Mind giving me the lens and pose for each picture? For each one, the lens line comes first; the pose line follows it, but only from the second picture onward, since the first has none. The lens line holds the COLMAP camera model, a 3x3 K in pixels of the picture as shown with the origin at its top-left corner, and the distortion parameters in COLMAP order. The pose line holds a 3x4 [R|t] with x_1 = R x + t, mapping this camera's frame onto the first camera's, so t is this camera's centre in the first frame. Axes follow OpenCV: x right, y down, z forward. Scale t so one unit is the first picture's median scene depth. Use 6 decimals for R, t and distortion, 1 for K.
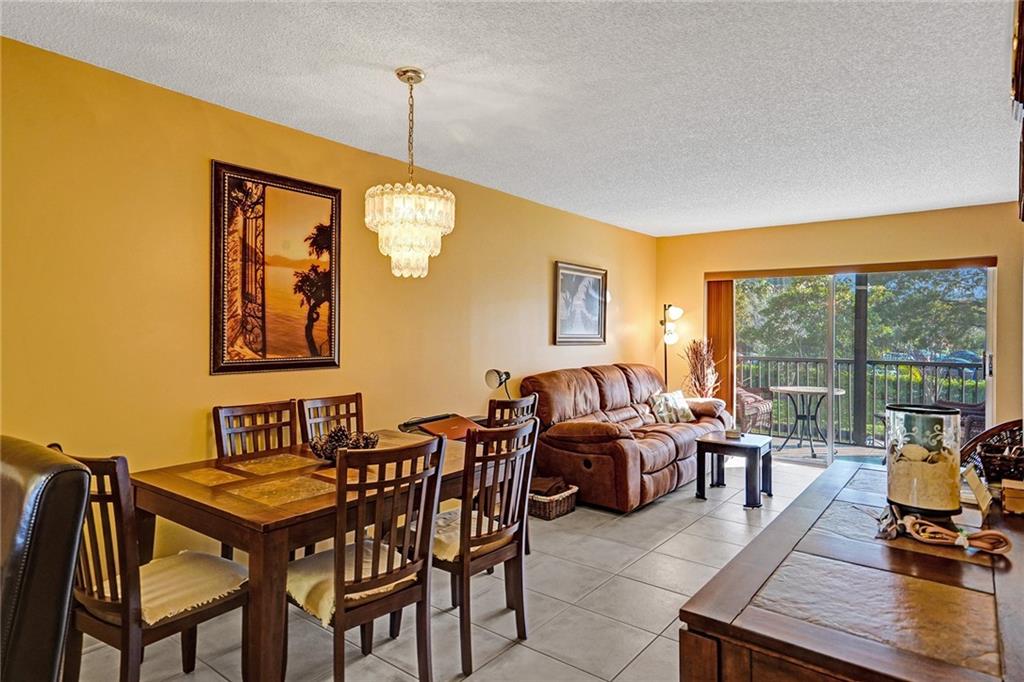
lens RADIAL K [[588.0, 0, 505.7], [0, 588.0, 330.4], [0, 0, 1]] dist [0.026318, 0.000334]
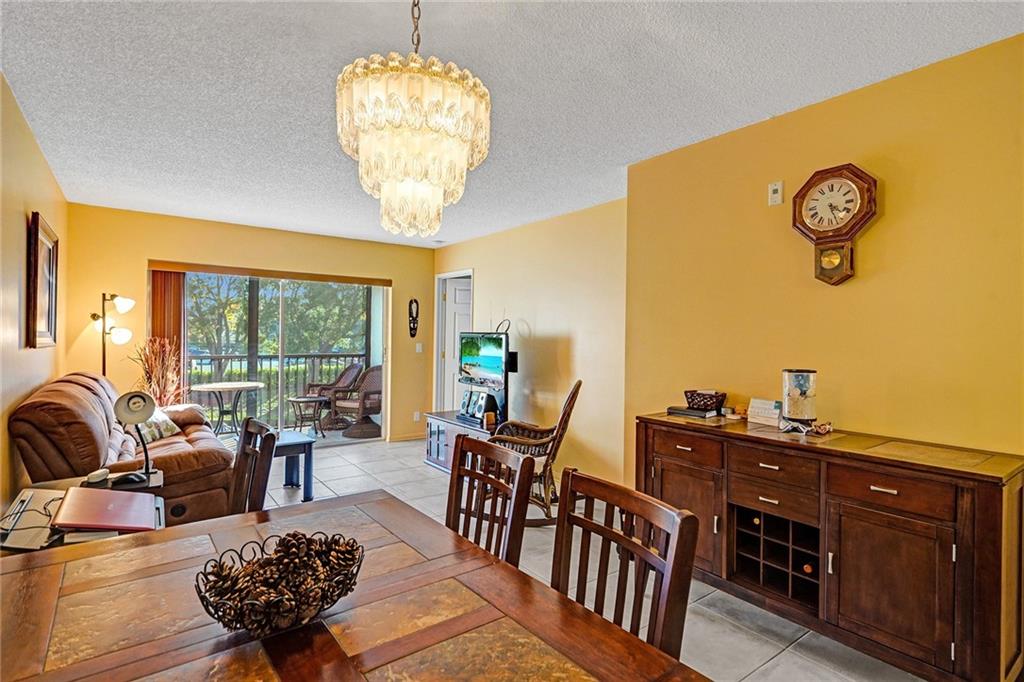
lens RADIAL K [[516.0, 0, 512.0], [0, 516.0, 341.0], [0, 0, 1]] dist [0.006874, -0.000645]
pose [[0.260907, -0.012433, 0.965284, -0.492576], [-0.012287, 0.999793, 0.016199, 0.002812], [-0.965286, -0.016087, 0.260700, 0.587840]]
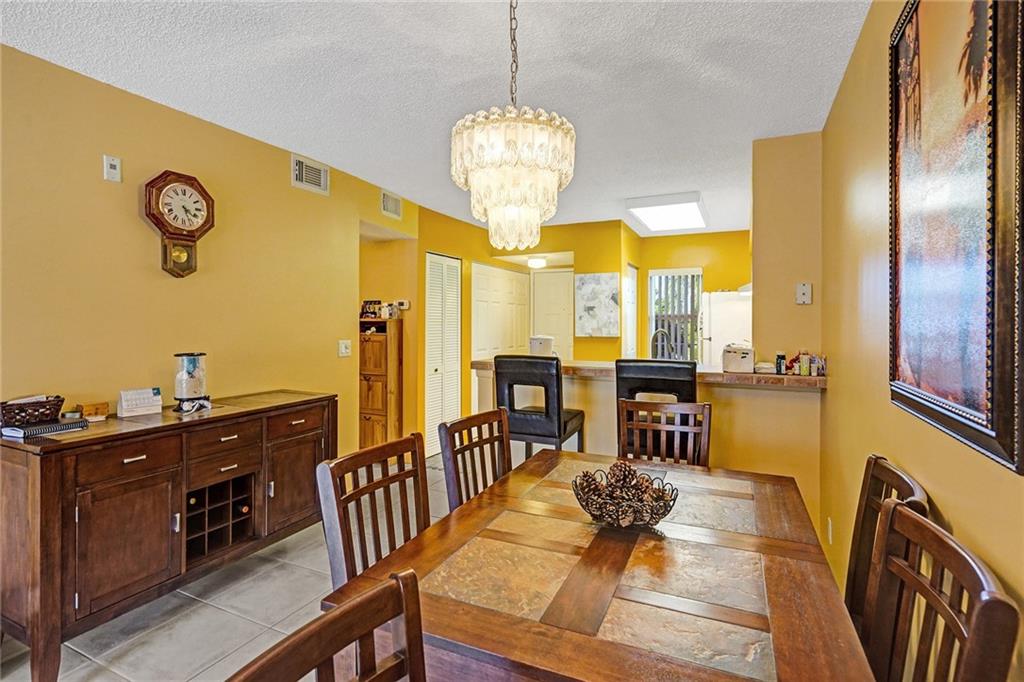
lens RADIAL K [[491.1, 0, 508.4], [0, 491.1, 329.3], [0, 0, 1]] dist [-0.000411, -0.000108]
pose [[-0.973554, -0.001023, -0.228455, -0.013908], [-0.004523, 0.999880, 0.014797, -0.000630], [0.228412, 0.015439, -0.973442, 1.210890]]
